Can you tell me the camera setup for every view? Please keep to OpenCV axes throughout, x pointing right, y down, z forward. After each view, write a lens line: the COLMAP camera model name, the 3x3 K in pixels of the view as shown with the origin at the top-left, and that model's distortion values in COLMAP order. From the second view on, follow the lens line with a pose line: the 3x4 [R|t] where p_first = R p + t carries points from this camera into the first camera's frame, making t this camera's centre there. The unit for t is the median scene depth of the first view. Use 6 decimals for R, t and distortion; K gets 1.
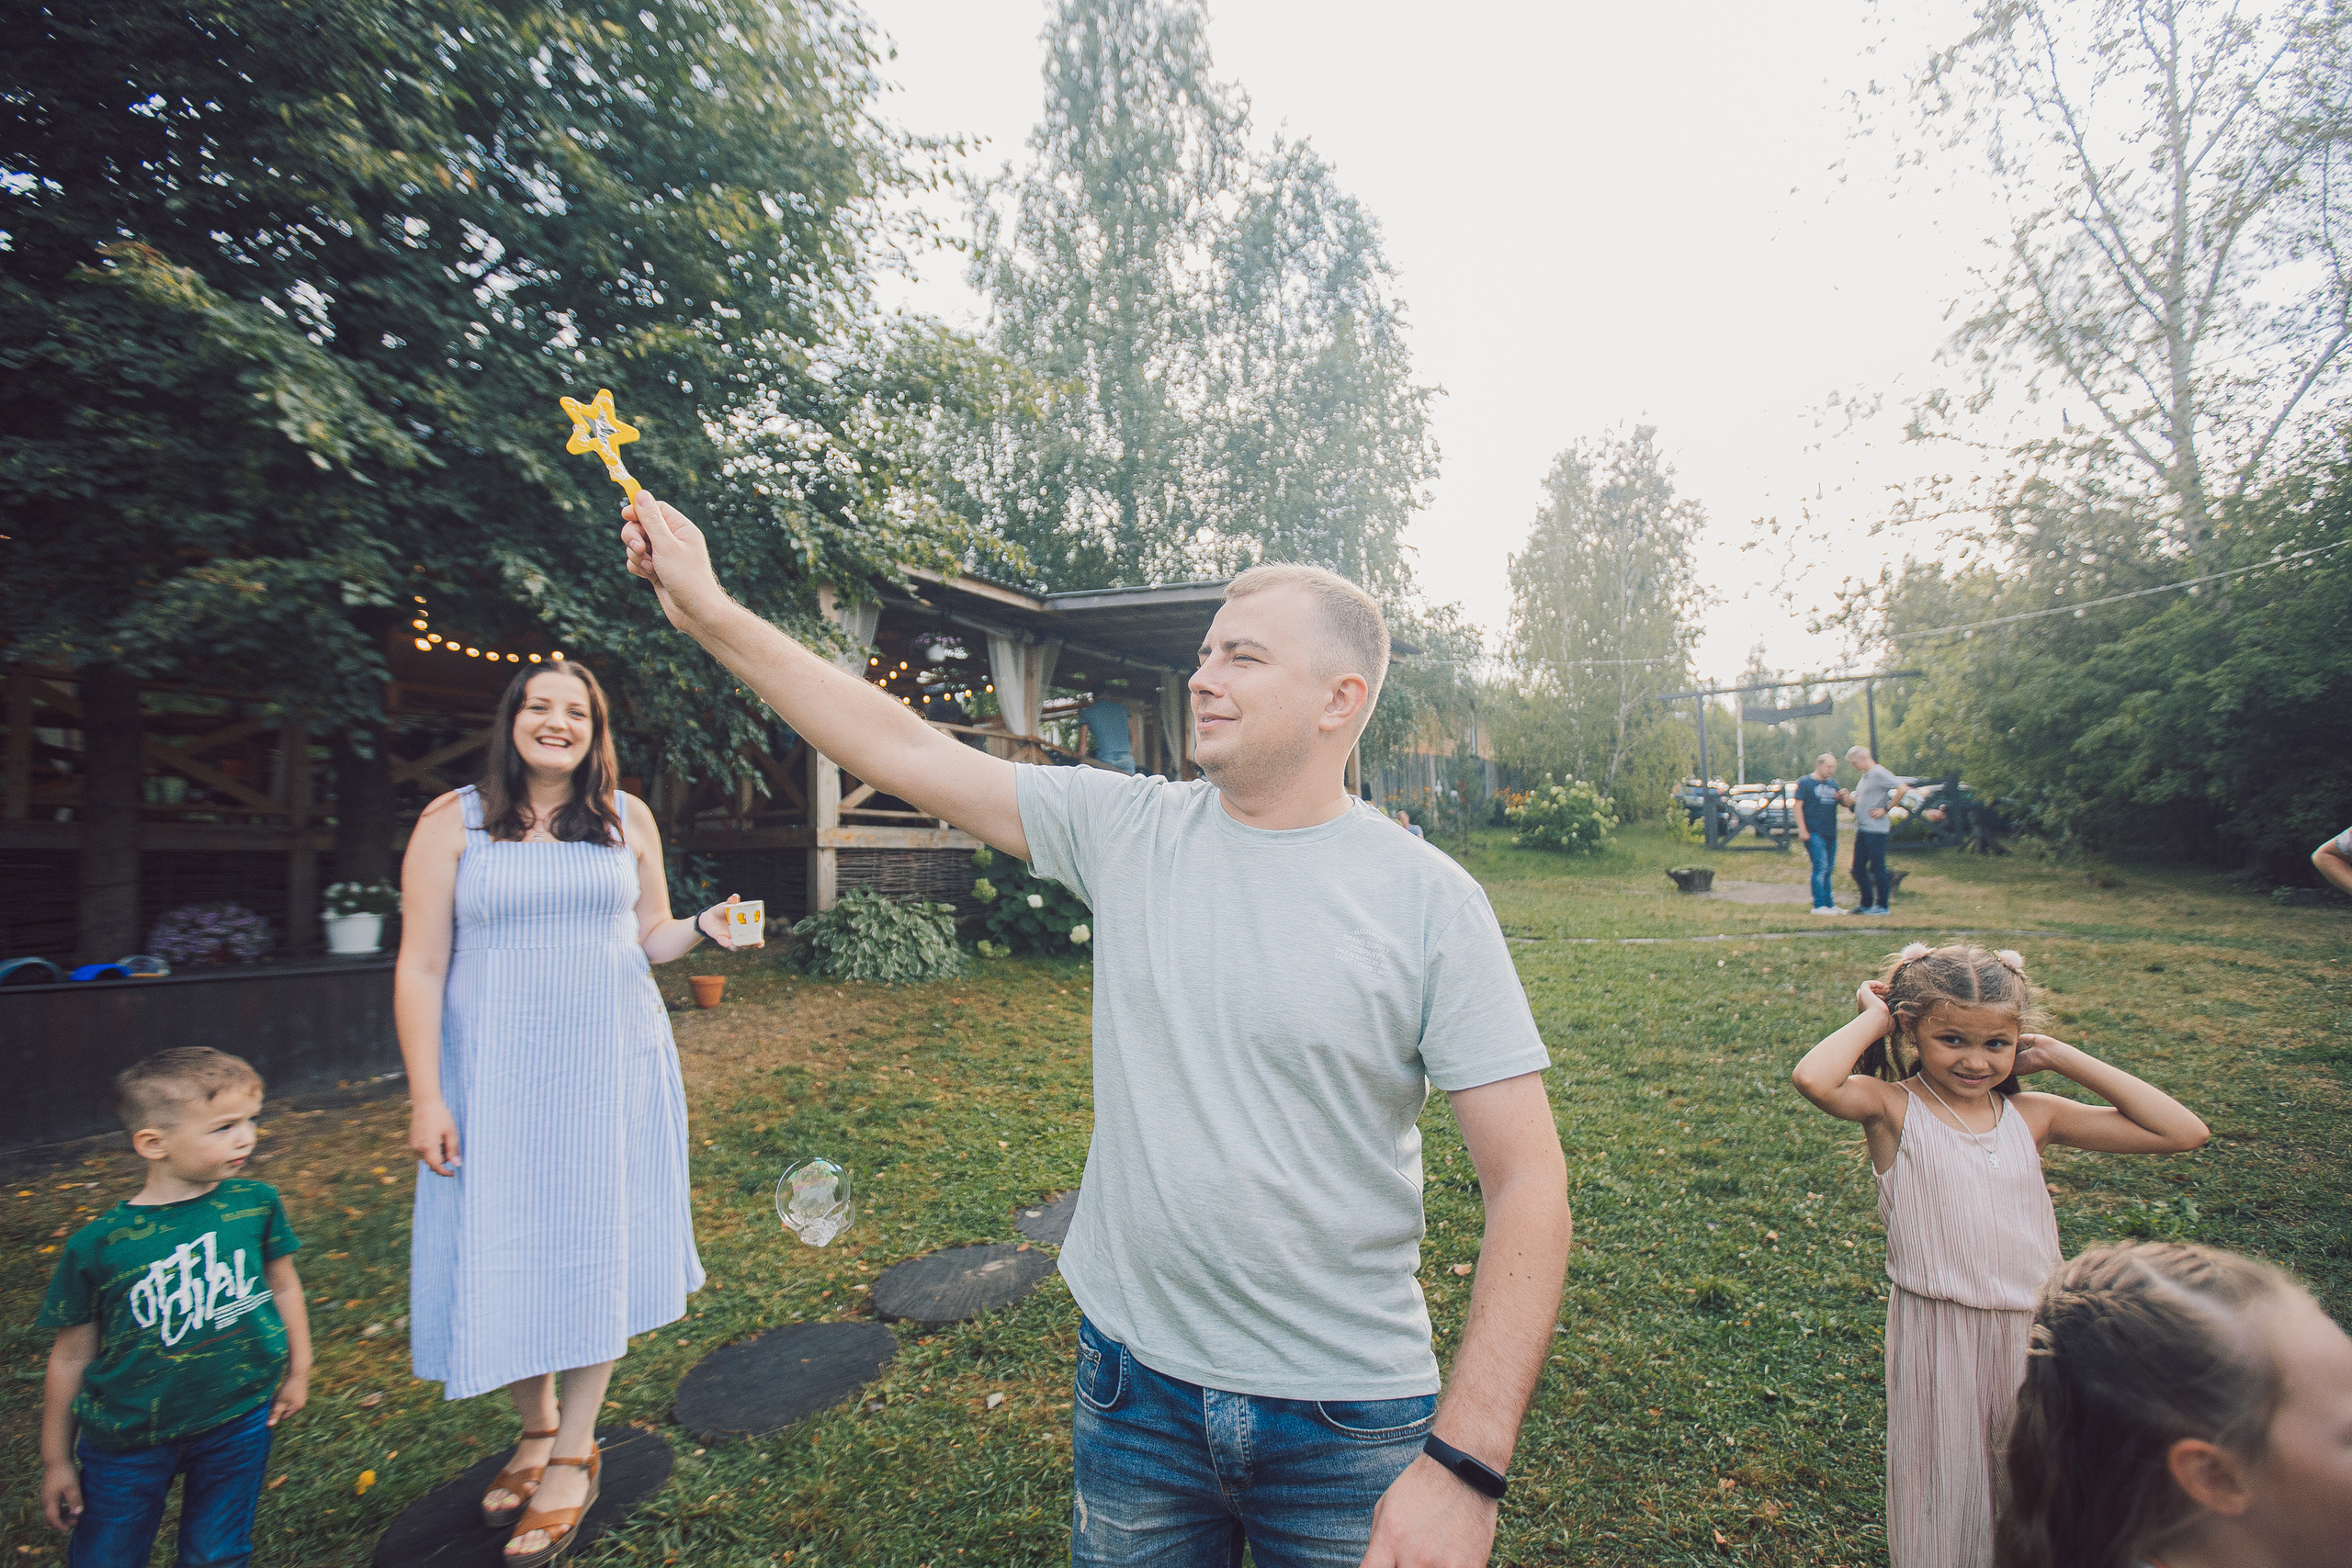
lens RADIAL K [[1116.1, 0, 1217.9], [0, 1116.1, 780.1], [0, 0, 1]] dist [-0.032659, 0.000110]
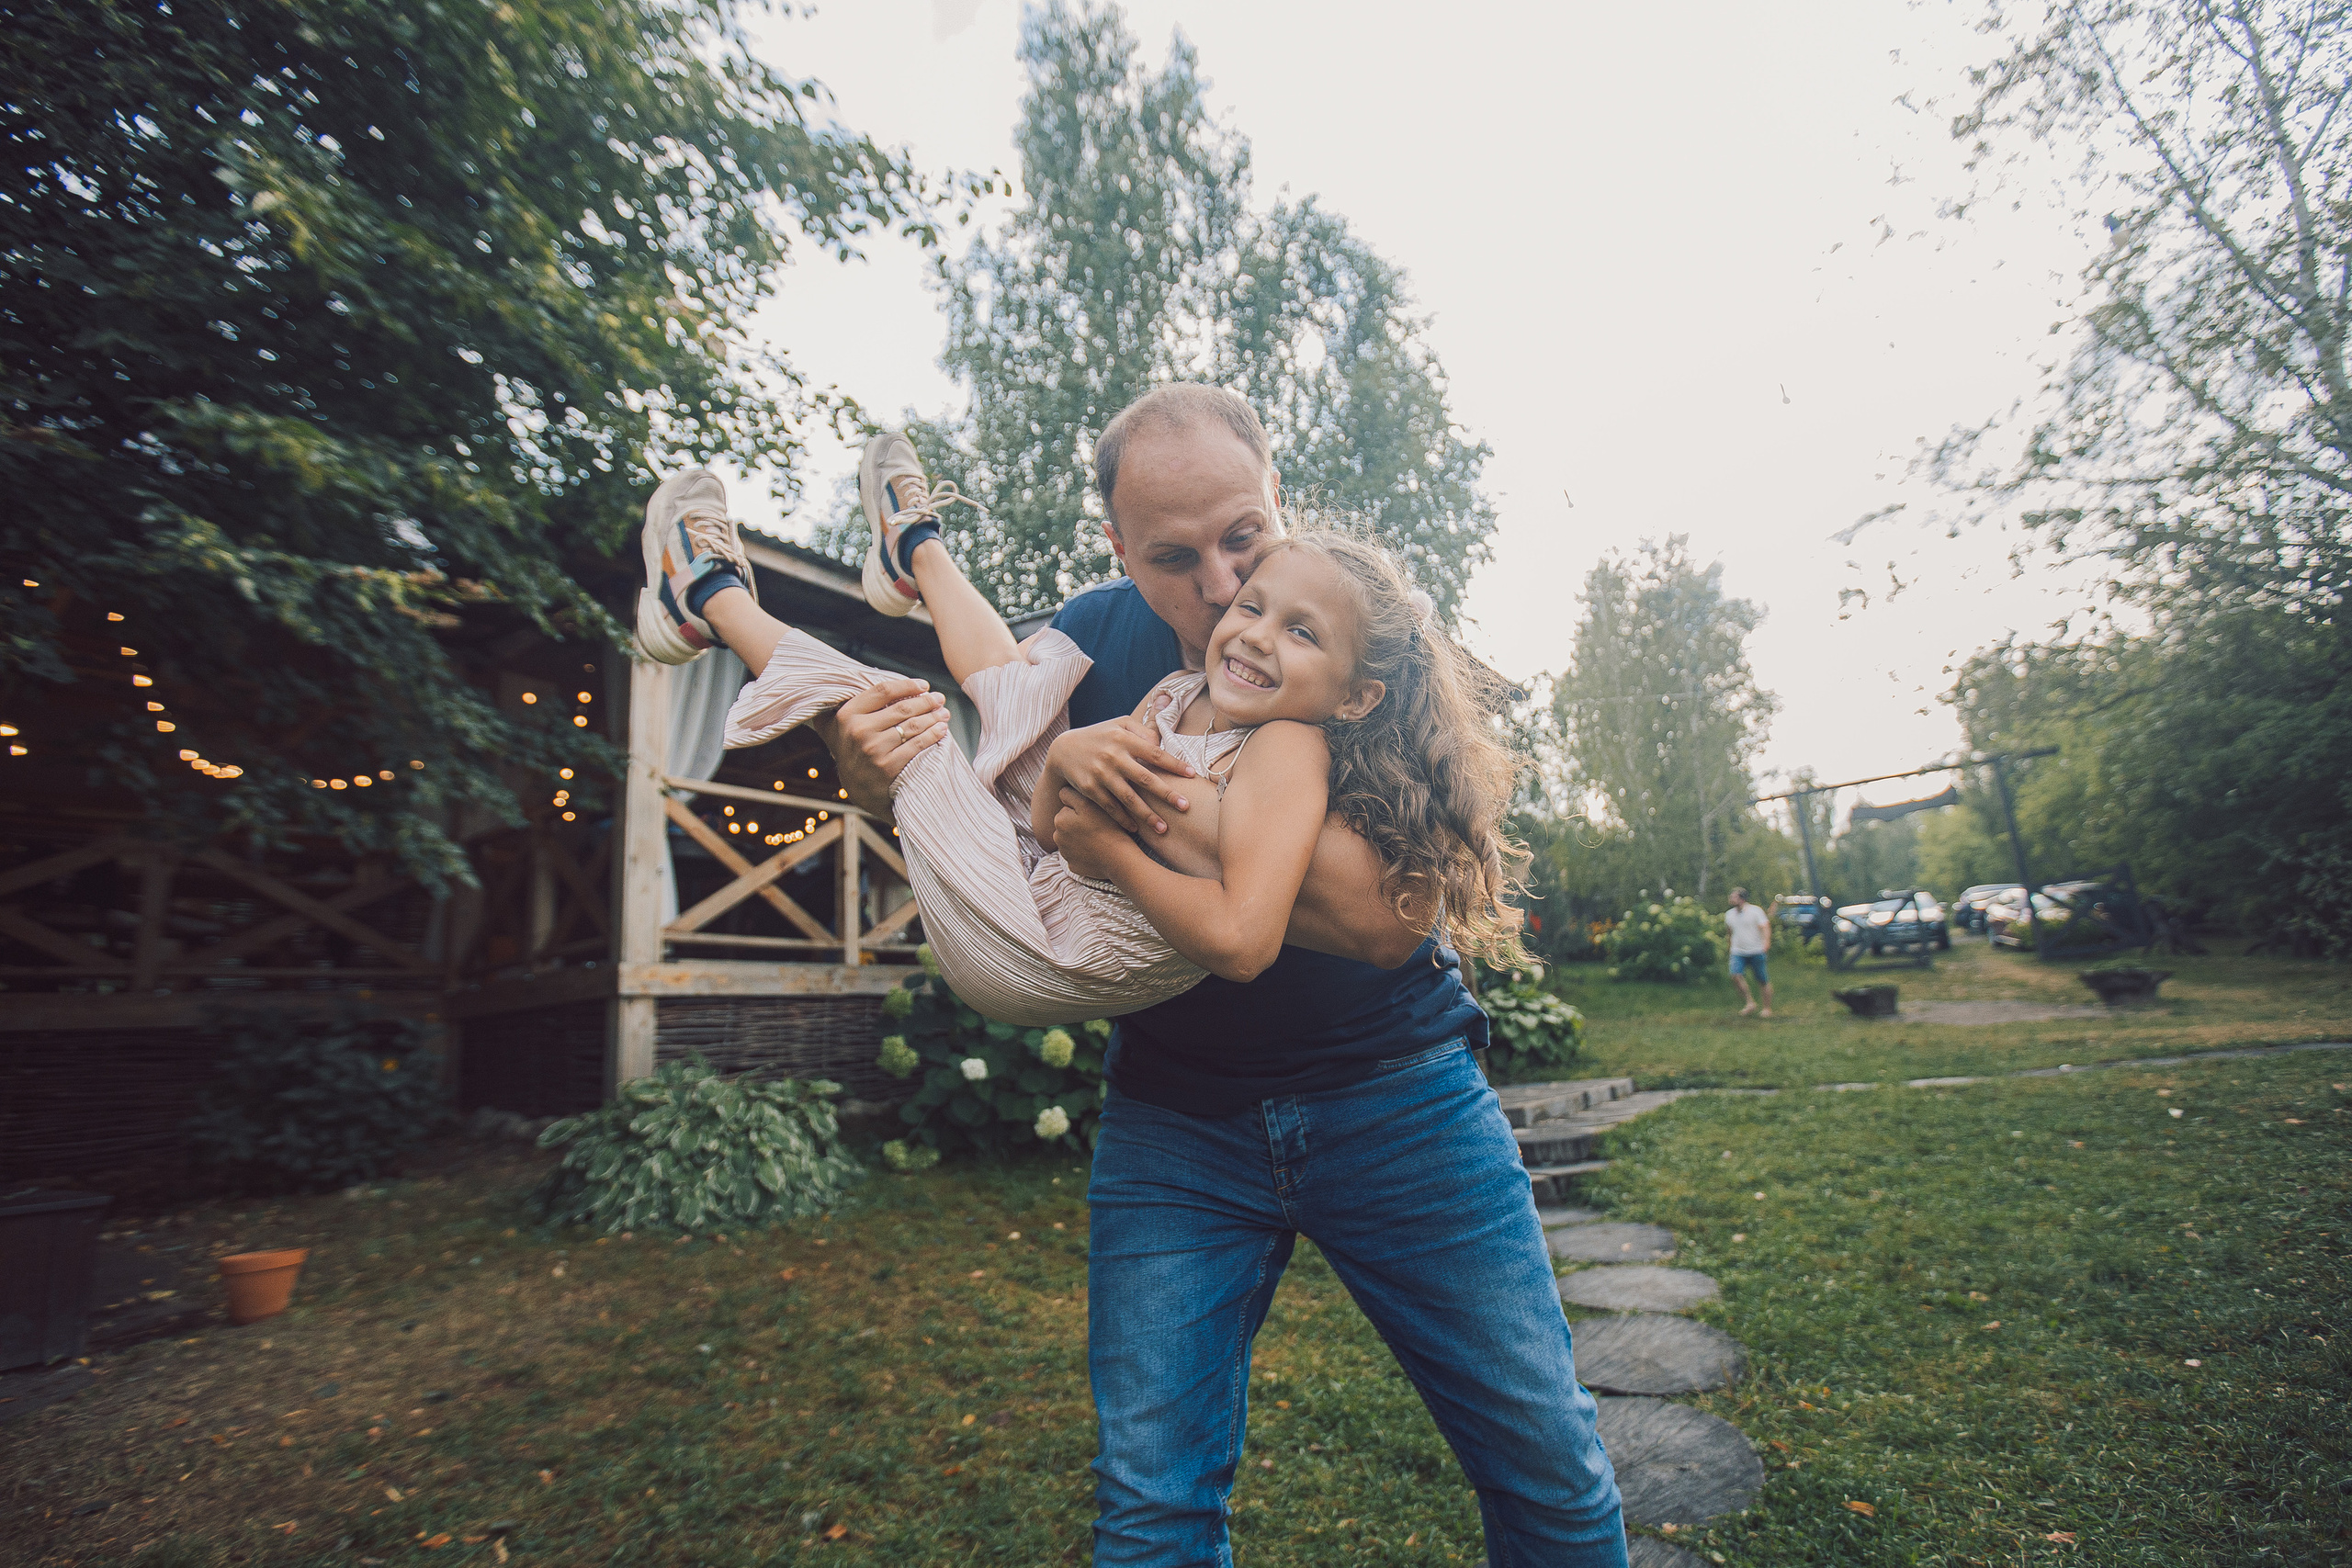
lens RADIAL K [[1116.1, 0, 1217.9], [0, 1116.1, 780.1], [0, 0, 1]] dist [-0.032659, 0.000110]
pose [[0.998197, -0.056980, -0.018878, -0.006827], [0.053591, 0.987632, -0.147349, 0.023019], [0.027041, 0.146071, 0.988904, 0.179221]]
